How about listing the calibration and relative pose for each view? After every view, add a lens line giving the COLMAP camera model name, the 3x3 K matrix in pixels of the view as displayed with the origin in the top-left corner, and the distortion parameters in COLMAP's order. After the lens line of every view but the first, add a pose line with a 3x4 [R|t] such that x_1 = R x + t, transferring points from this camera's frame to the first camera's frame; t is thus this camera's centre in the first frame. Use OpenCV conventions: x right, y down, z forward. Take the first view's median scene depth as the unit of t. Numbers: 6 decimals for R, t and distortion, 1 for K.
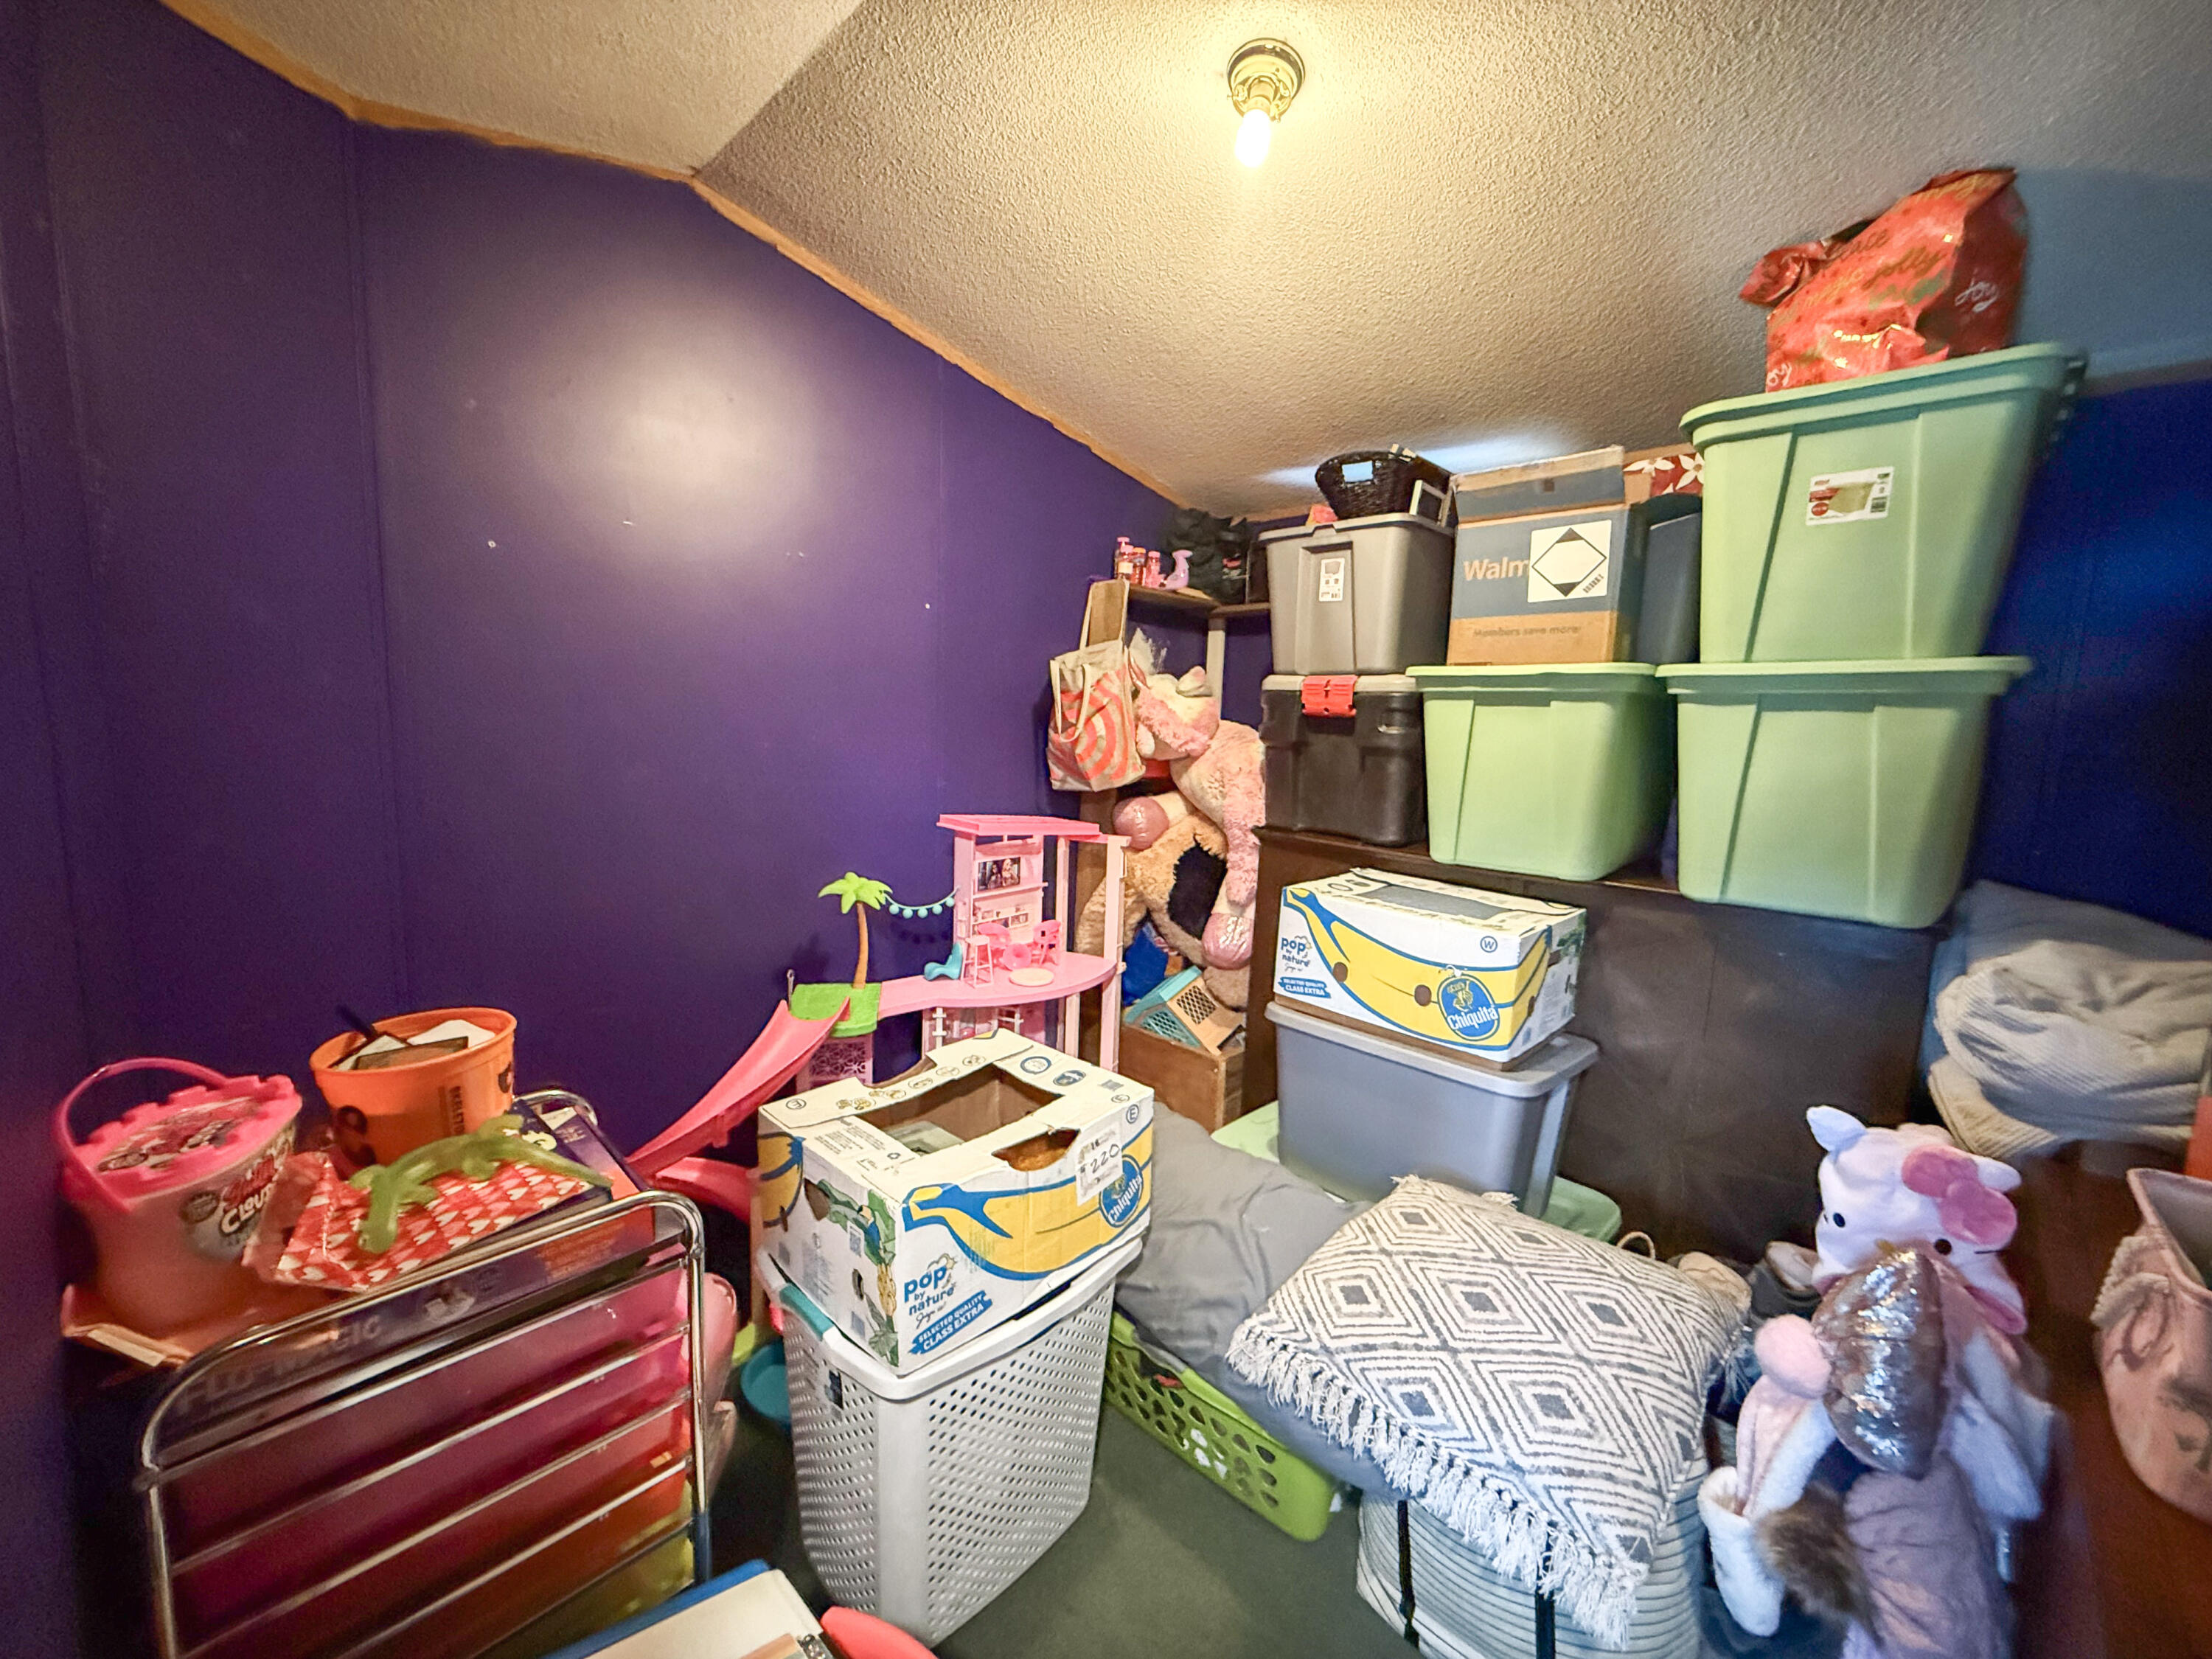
lens RADIAL K [[878.2, 0, 1098.2], [0, 878.2, 829.3], [0, 0, 1]] dist [0.000656, -0.000207]
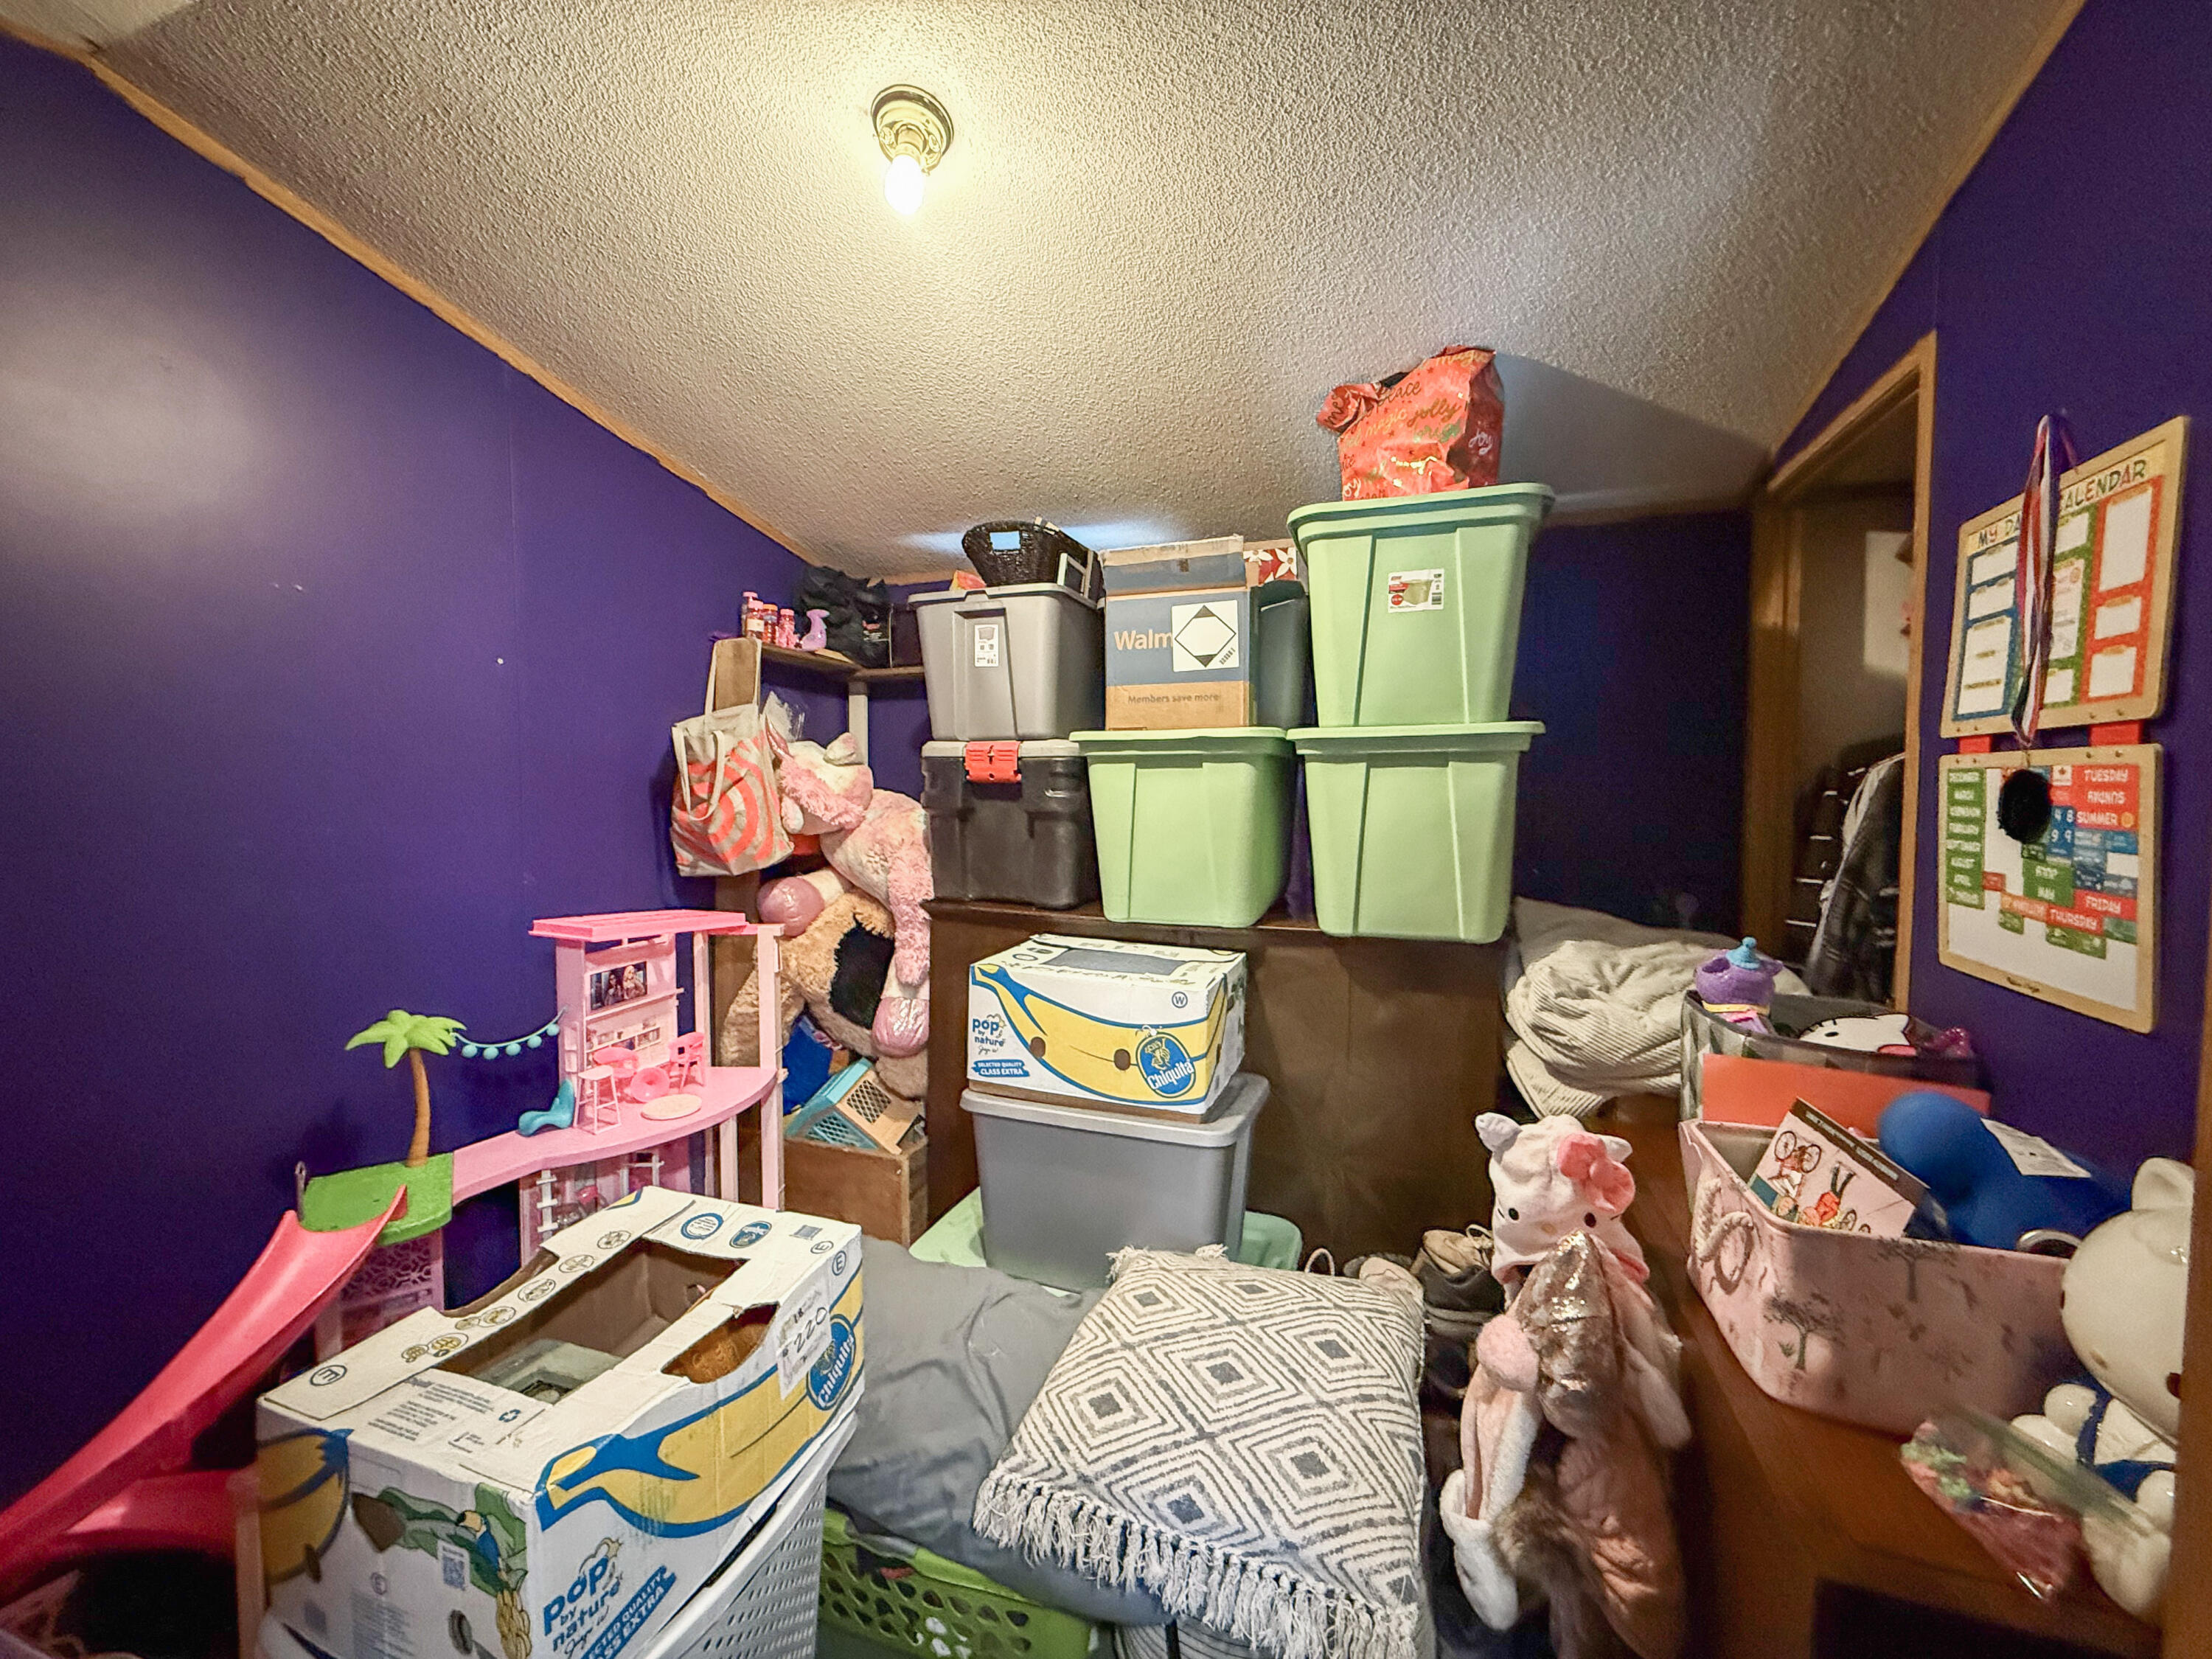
lens RADIAL K [[878.2, 0, 1098.2], [0, 878.2, 829.3], [0, 0, 1]] dist [0.000656, -0.000207]
pose [[0.910456, -0.052042, 0.410319, -0.052139], [0.081628, 0.995149, -0.054906, -0.018849], [-0.405471, 0.083483, 0.910288, 0.093372]]
